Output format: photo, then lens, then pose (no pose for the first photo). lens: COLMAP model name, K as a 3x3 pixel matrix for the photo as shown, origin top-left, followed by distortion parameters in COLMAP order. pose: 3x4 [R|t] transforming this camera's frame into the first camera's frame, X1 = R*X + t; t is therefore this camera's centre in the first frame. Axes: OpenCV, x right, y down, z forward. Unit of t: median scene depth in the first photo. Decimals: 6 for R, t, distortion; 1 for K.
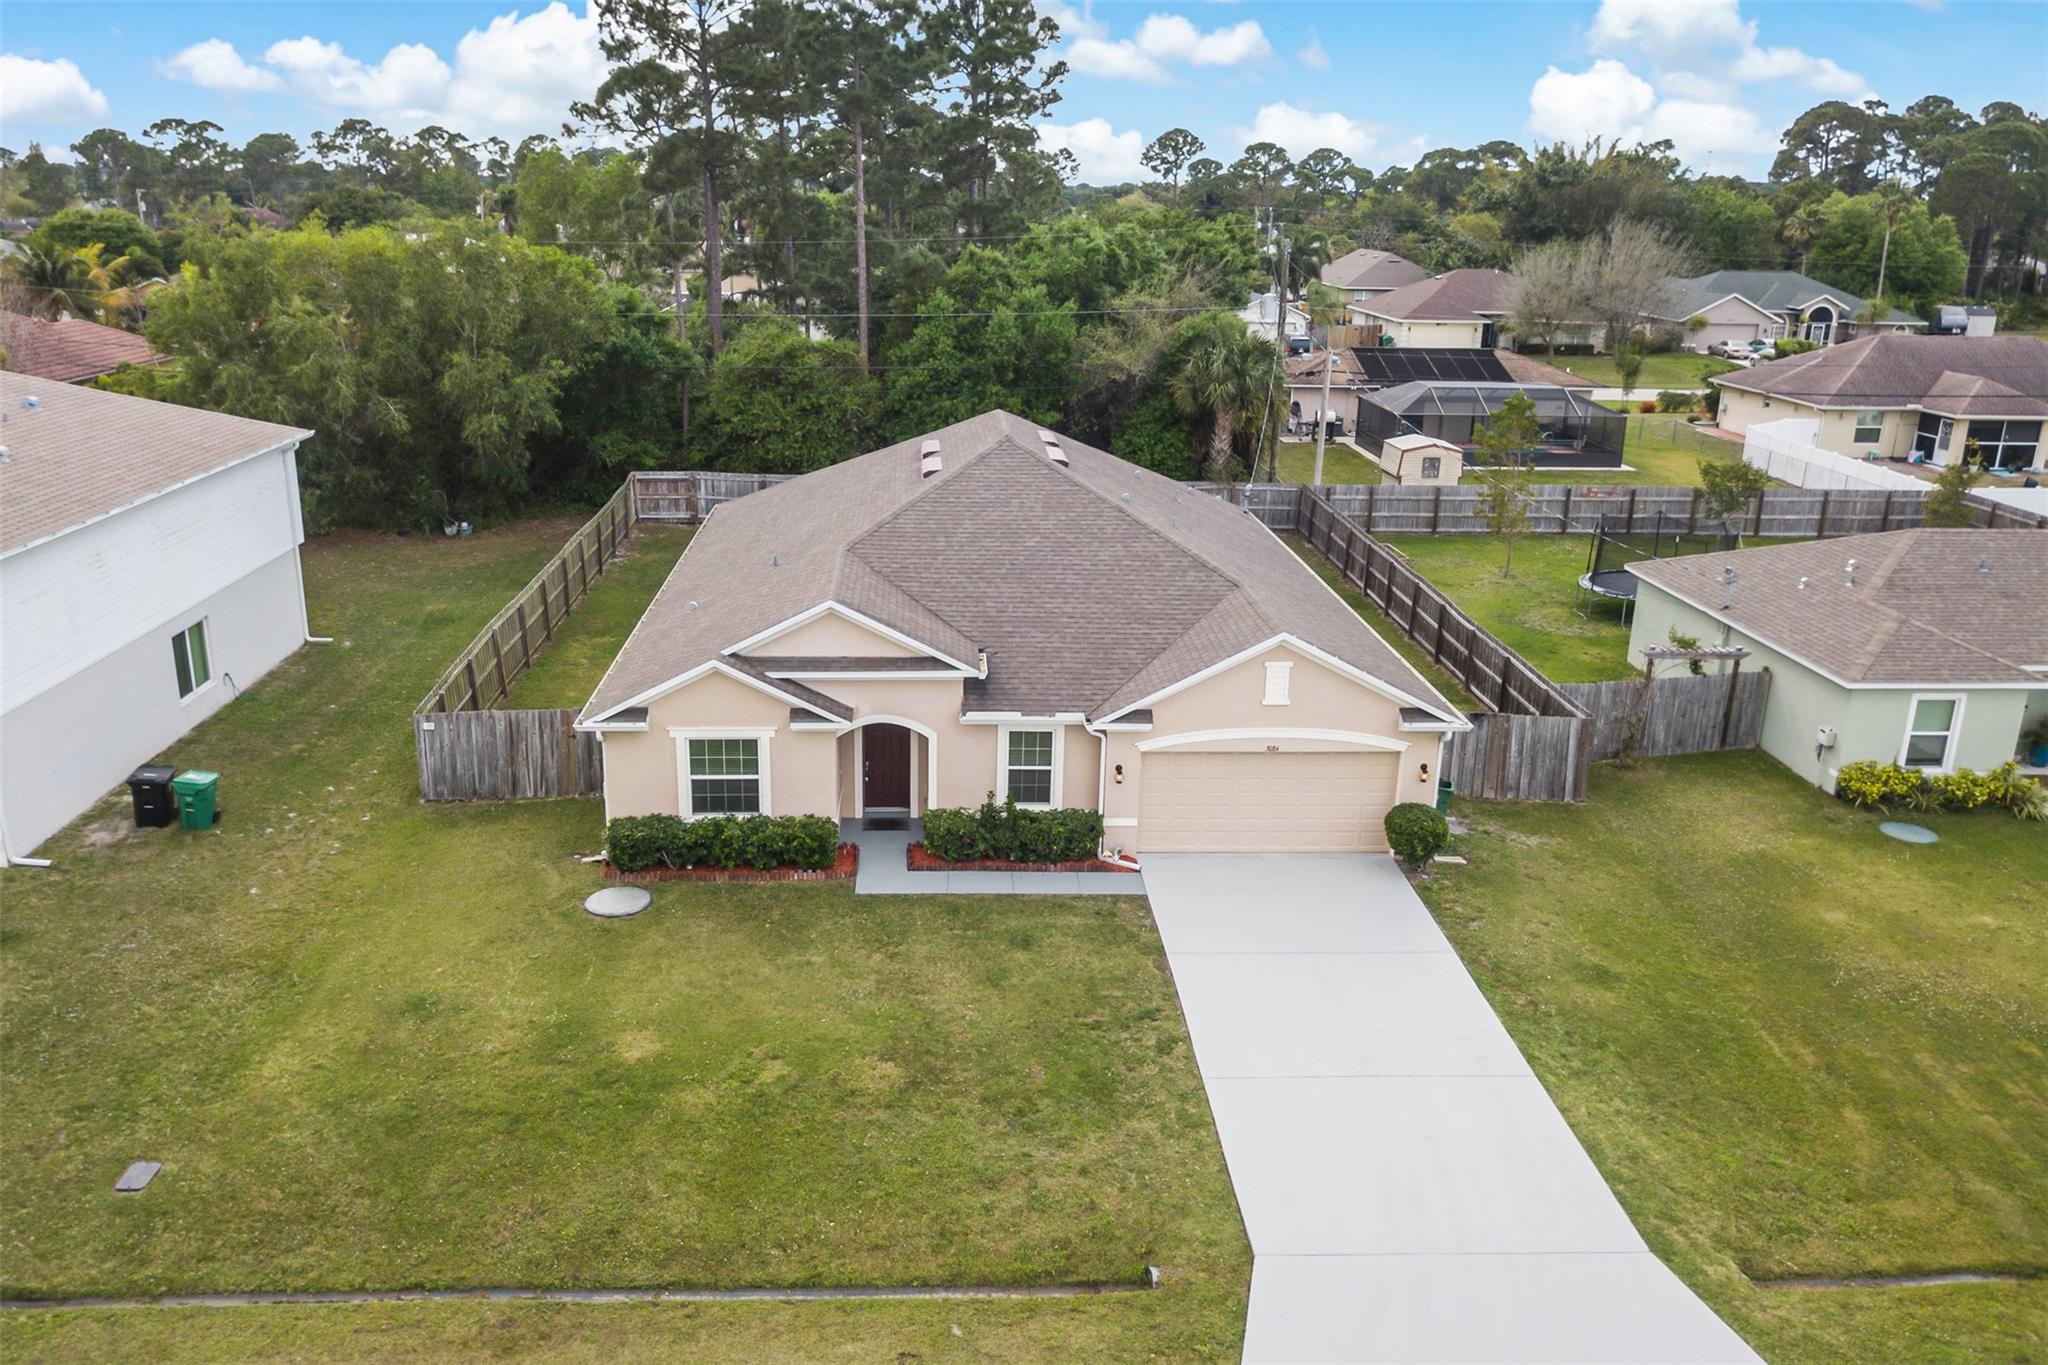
lens RADIAL K [[1596.3, 0, 998.6], [0, 1596.3, 687.5], [0, 0, 1]] dist [0.007794, -0.000708]
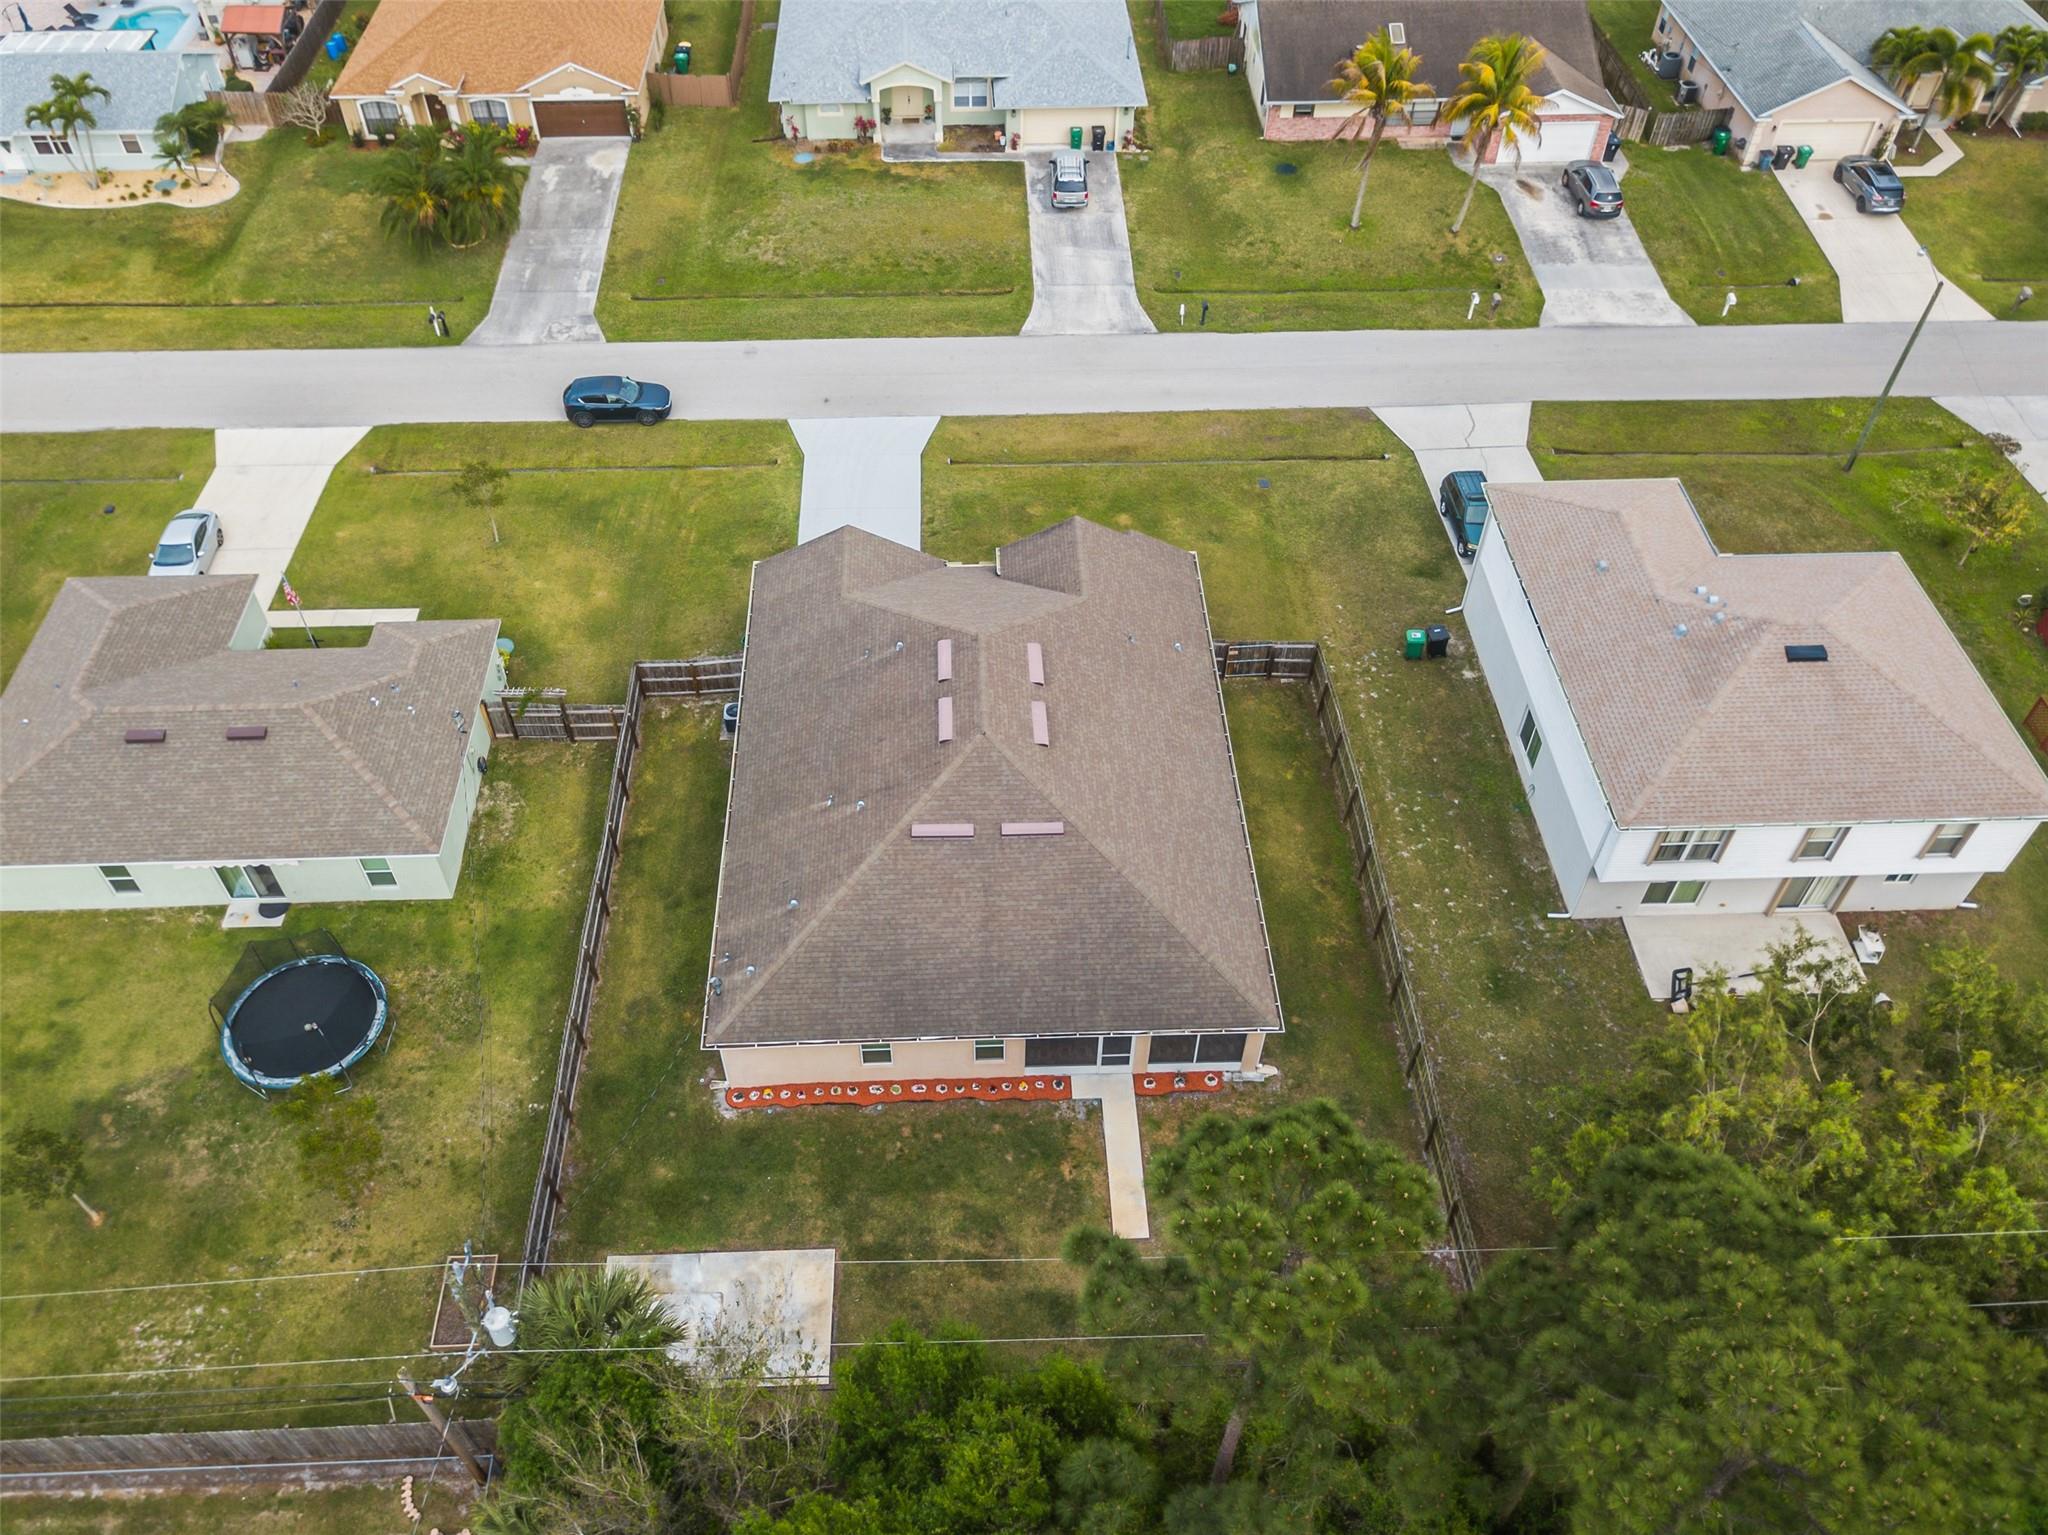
lens RADIAL K [[1589.0, 0, 999.9], [0, 1589.0, 769.0], [0, 0, 1]] dist [0.006993, -0.003594]
pose [[-0.999749, -0.022075, -0.003847, -0.009333], [-0.012928, 0.428021, 0.903676, -1.652728], [-0.018302, 0.903499, -0.428199, 2.066265]]
